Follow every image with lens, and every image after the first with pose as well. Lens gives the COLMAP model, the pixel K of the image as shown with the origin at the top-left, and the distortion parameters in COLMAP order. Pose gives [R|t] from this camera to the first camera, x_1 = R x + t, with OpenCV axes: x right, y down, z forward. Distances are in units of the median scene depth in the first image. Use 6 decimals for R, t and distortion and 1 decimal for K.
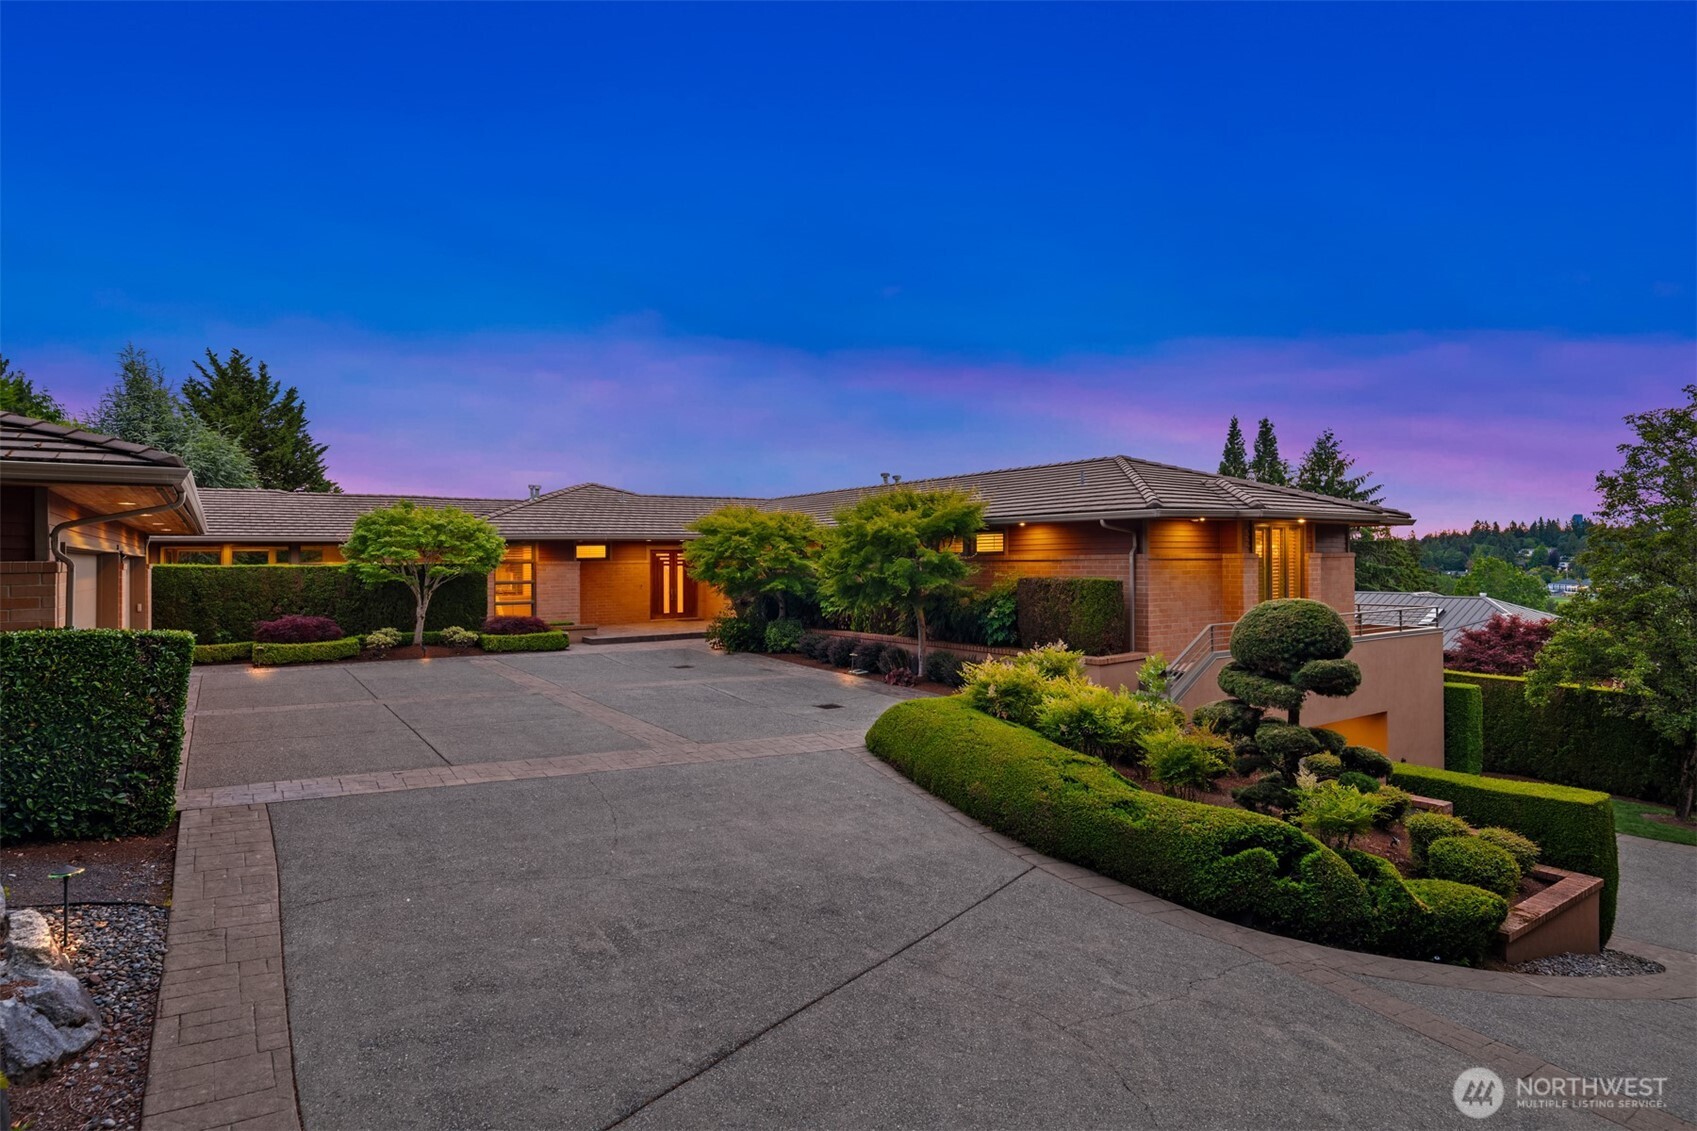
lens RADIAL K [[922.0, 0, 848.5], [0, 922.0, 565.5], [0, 0, 1]] dist [0.000450, -0.001379]
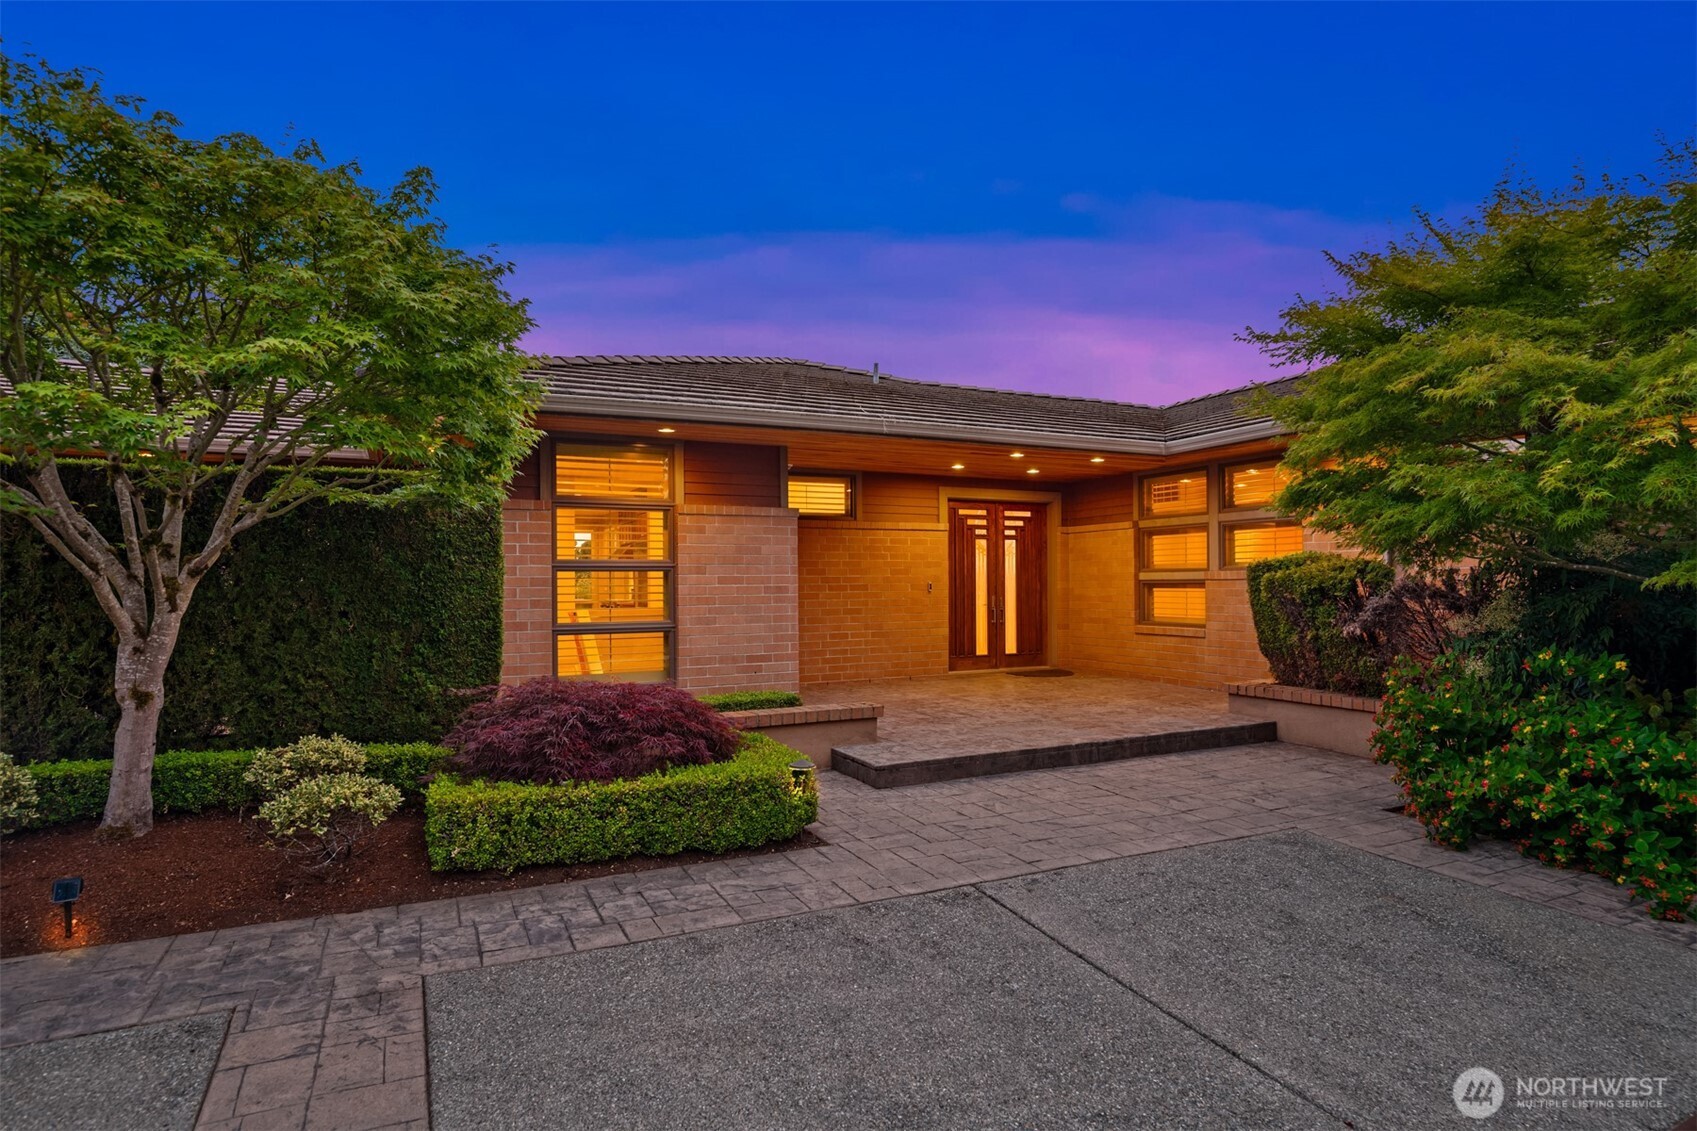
lens RADIAL K [[922.0, 0, 848.5], [0, 922.0, 565.5], [0, 0, 1]] dist [0.000450, -0.001379]
pose [[0.990287, 0.011319, -0.138579, -0.230687], [-0.013626, 0.999784, -0.015706, 0.022550], [0.138372, 0.017442, 0.990227, 0.675218]]
